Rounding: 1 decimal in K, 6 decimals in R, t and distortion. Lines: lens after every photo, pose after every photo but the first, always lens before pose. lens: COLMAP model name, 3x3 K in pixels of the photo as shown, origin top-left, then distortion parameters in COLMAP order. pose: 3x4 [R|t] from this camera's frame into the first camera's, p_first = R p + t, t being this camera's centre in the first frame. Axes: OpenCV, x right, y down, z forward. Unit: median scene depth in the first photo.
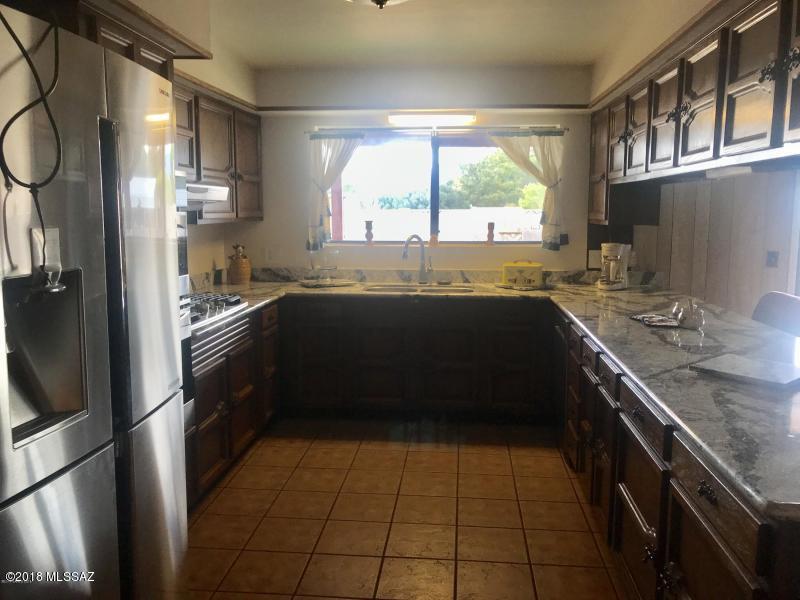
lens RADIAL K [[656.8, 0, 401.0], [0, 656.8, 296.8], [0, 0, 1]] dist [0.021130, -0.010168]
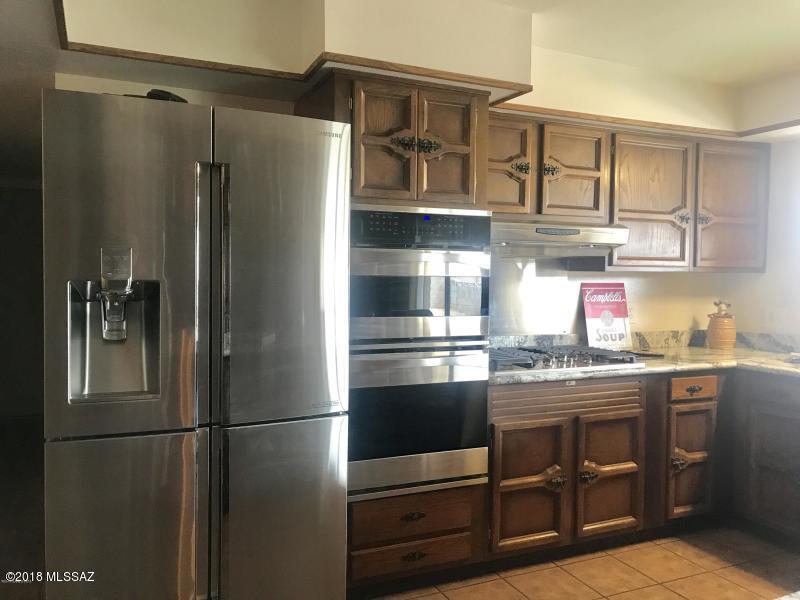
lens RADIAL K [[656.8, 0, 401.0], [0, 656.8, 296.8], [0, 0, 1]] dist [0.021130, -0.010168]
pose [[0.497172, 0.033764, -0.866995, 0.286327], [-0.122963, 0.991899, -0.031884, -0.009426], [0.858895, 0.122460, 0.497296, 0.257649]]
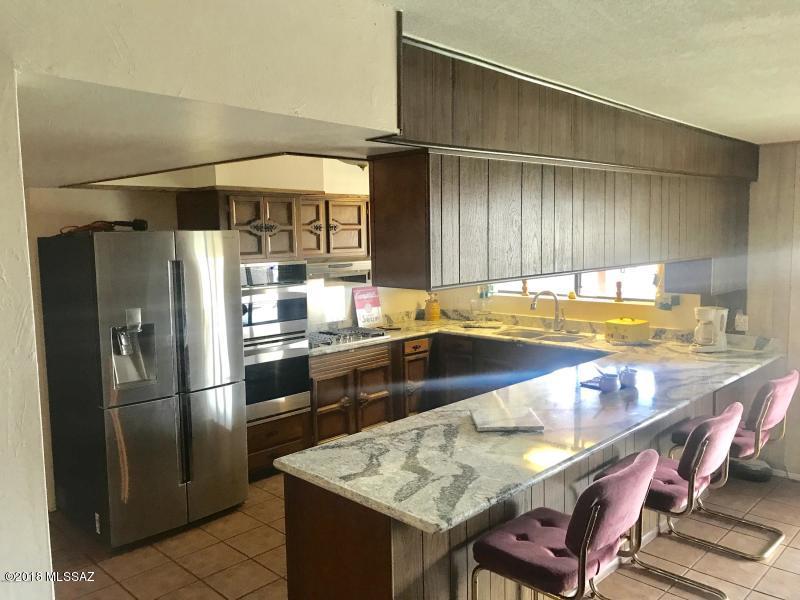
lens RADIAL K [[656.8, 0, 401.0], [0, 656.8, 296.8], [0, 0, 1]] dist [0.021130, -0.010168]
pose [[0.774570, 0.048125, -0.630654, 0.612024], [-0.063316, 0.997992, -0.001609, -0.066698], [0.629310, 0.041177, 0.776062, -0.123778]]
